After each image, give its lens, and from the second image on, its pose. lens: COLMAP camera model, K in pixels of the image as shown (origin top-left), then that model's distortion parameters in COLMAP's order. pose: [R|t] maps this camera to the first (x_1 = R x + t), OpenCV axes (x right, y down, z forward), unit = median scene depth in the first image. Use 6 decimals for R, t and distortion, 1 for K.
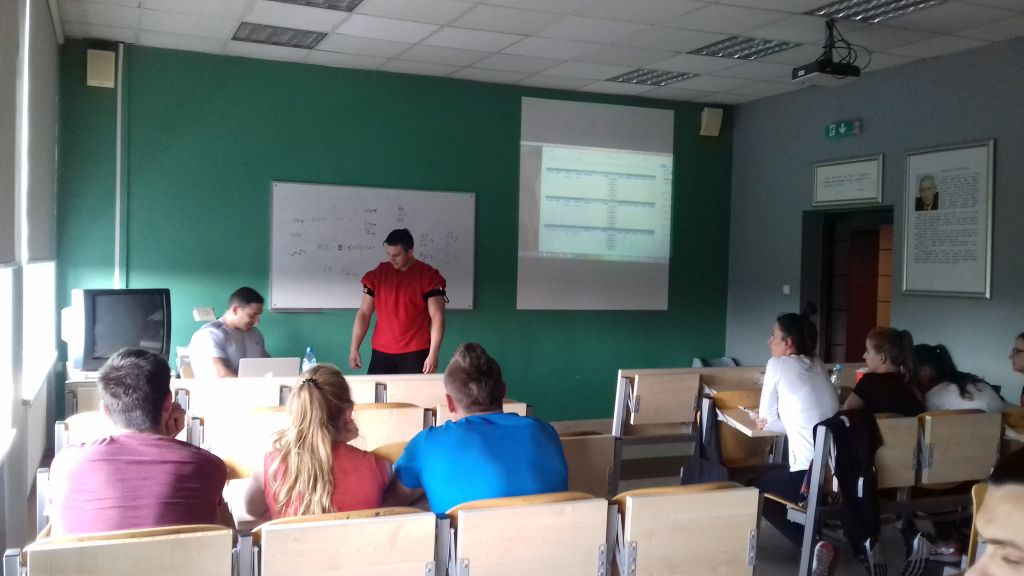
lens RADIAL K [[957.4, 0, 507.1], [0, 957.4, 282.1], [0, 0, 1]] dist [0.025968, 0.000000]
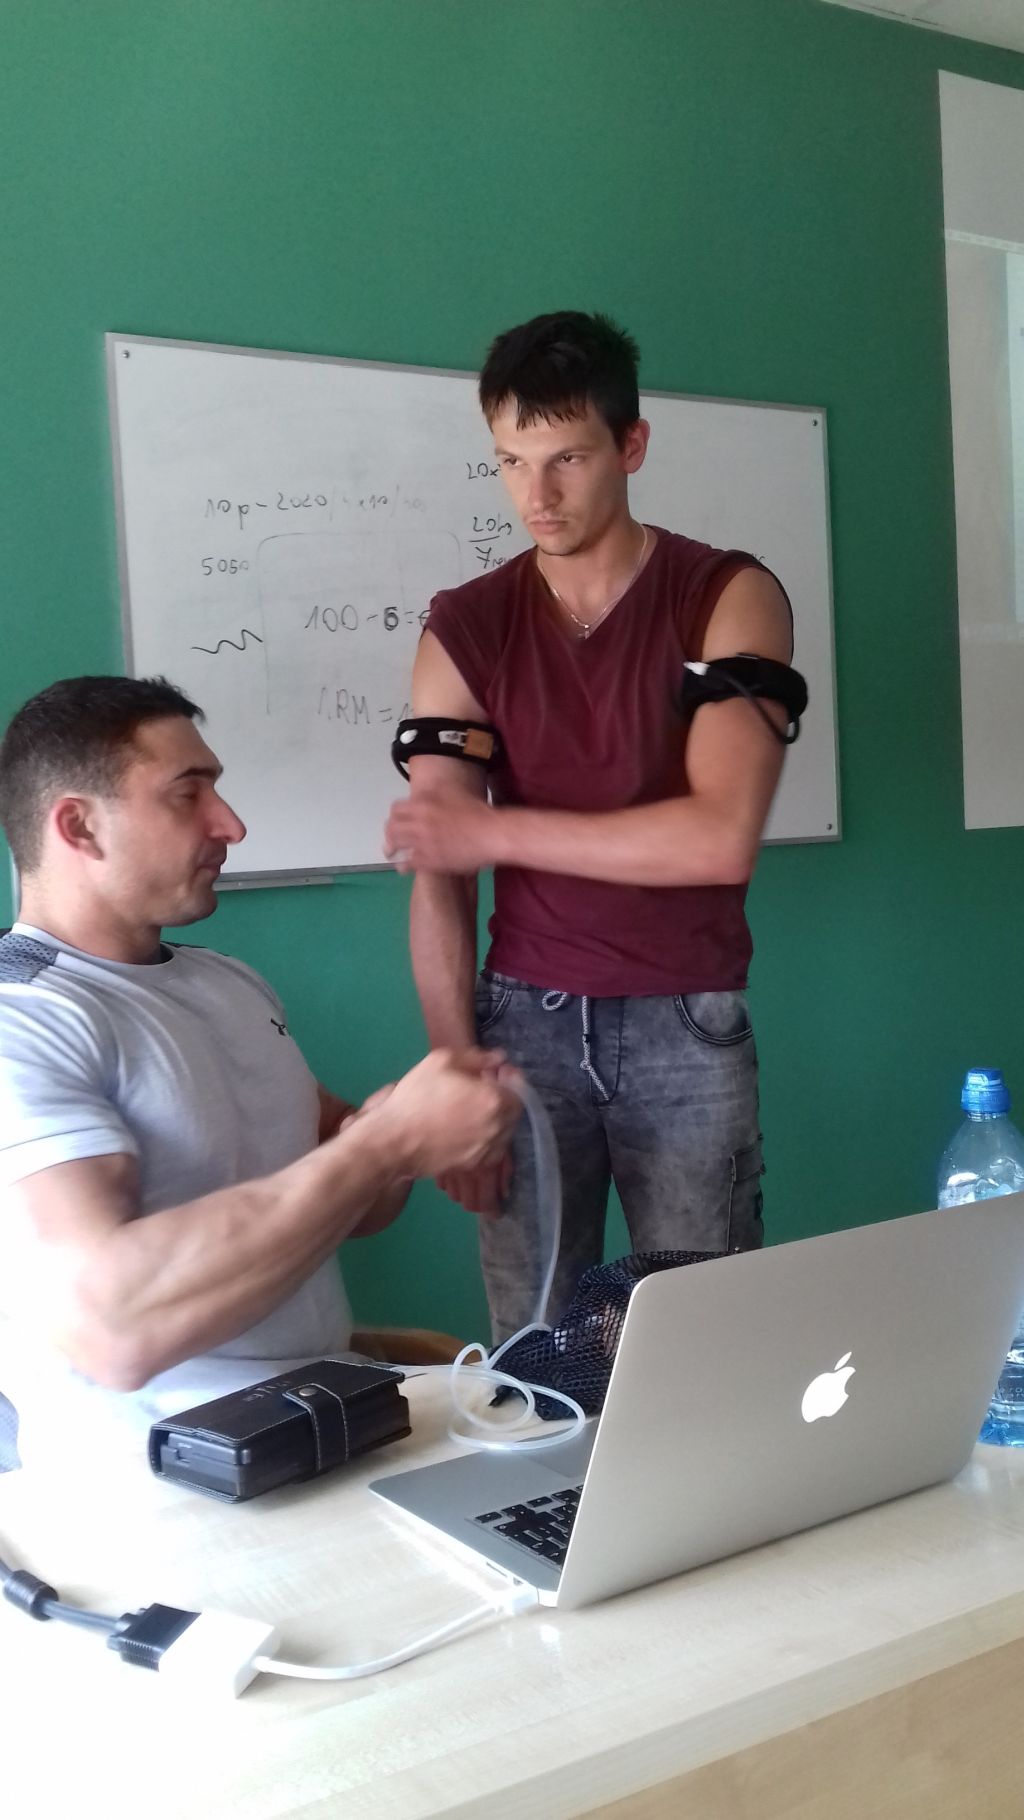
lens RADIAL K [[1701.5, 0, 489.3], [0, 1701.5, 897.9], [0, 0, 1]] dist [0.025968, 0.000000]
pose [[0.990133, -0.075227, 0.118225, -0.223546], [0.071780, 0.996869, 0.033158, 0.025269], [-0.120349, -0.024345, 0.992433, 0.602259]]
